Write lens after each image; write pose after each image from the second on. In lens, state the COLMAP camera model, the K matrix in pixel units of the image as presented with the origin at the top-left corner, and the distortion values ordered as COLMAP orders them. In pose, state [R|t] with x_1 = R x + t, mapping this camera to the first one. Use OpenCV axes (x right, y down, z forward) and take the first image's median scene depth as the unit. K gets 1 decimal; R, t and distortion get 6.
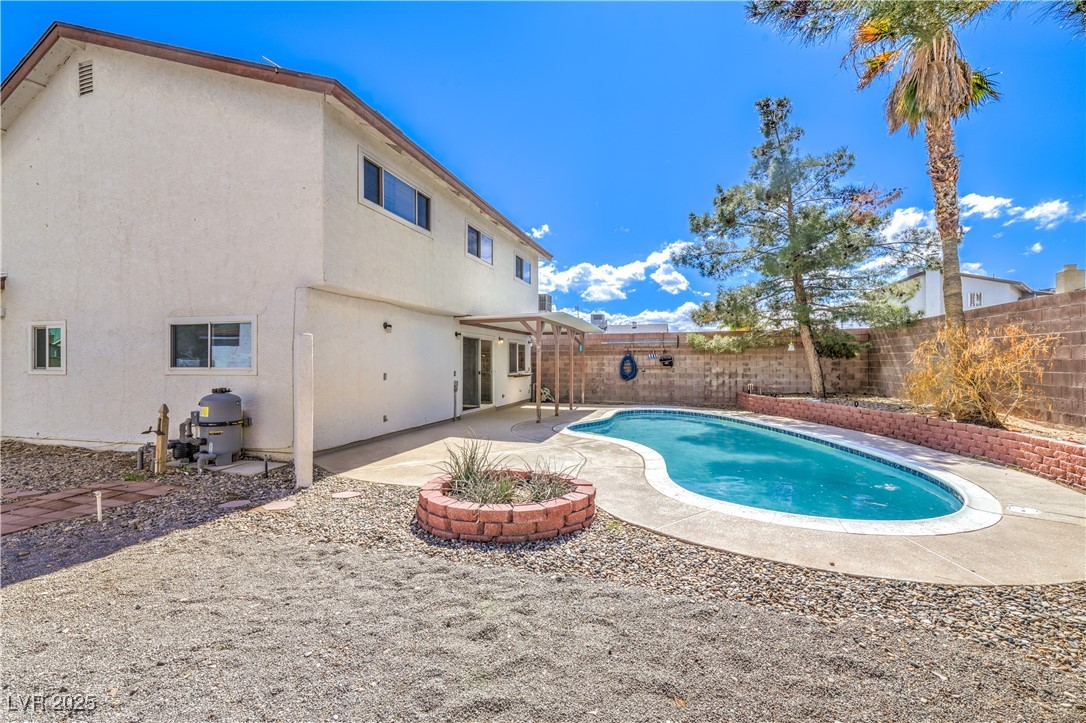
lens RADIAL K [[496.5, 0, 542.8], [0, 496.5, 360.0], [0, 0, 1]] dist [0.000206, 0.004341]
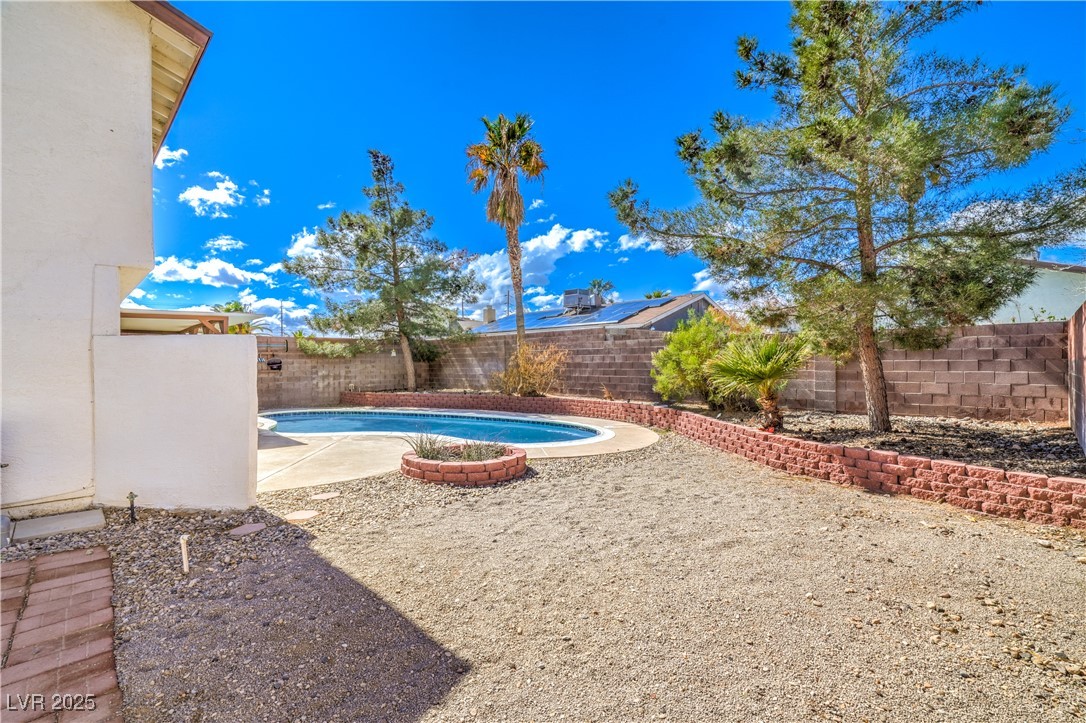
lens RADIAL K [[496.5, 0, 542.3], [0, 496.5, 363.8], [0, 0, 1]] dist [0.000206, 0.004341]
pose [[0.497730, -0.005482, 0.867315, -0.431502], [0.004824, 0.999982, 0.003553, -0.001819], [-0.867319, 0.002415, 0.497747, 0.039716]]
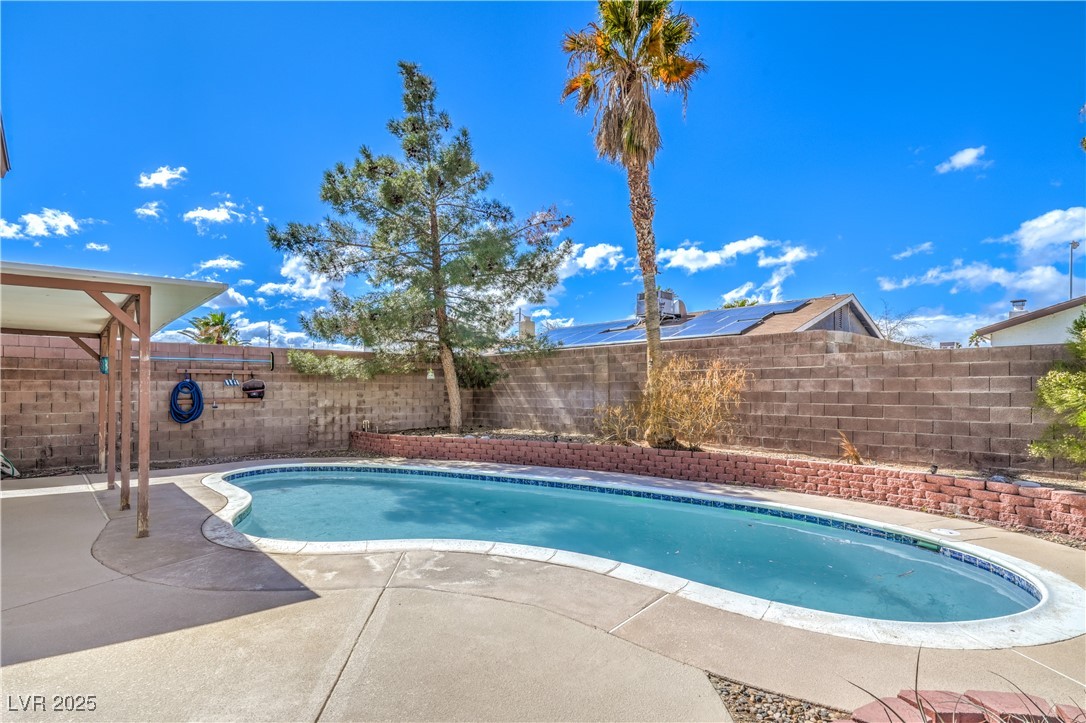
lens RADIAL K [[531.7, 0, 512.5], [0, 531.7, 389.3], [0, 0, 1]] dist [-0.006552, -0.000300]
pose [[0.547580, 0.005161, 0.836738, -0.179519], [-0.005888, 0.999980, -0.002315, 0.000008], [-0.836733, -0.003659, 0.547599, 0.414161]]
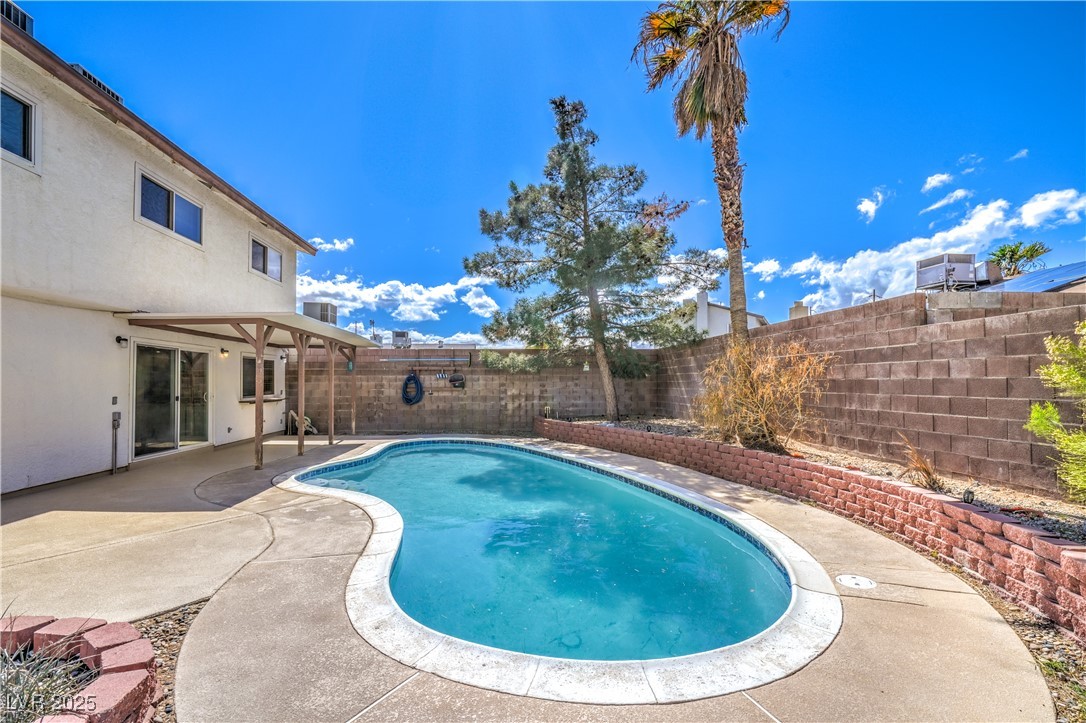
lens RADIAL K [[496.5, 0, 543.1], [0, 496.5, 372.5], [0, 0, 1]] dist [0.000206, 0.004341]
pose [[0.933165, 0.007554, 0.359369, 0.095185], [-0.000846, 0.999823, -0.018819, 0.002223], [-0.359448, 0.017257, 0.933006, 0.171127]]
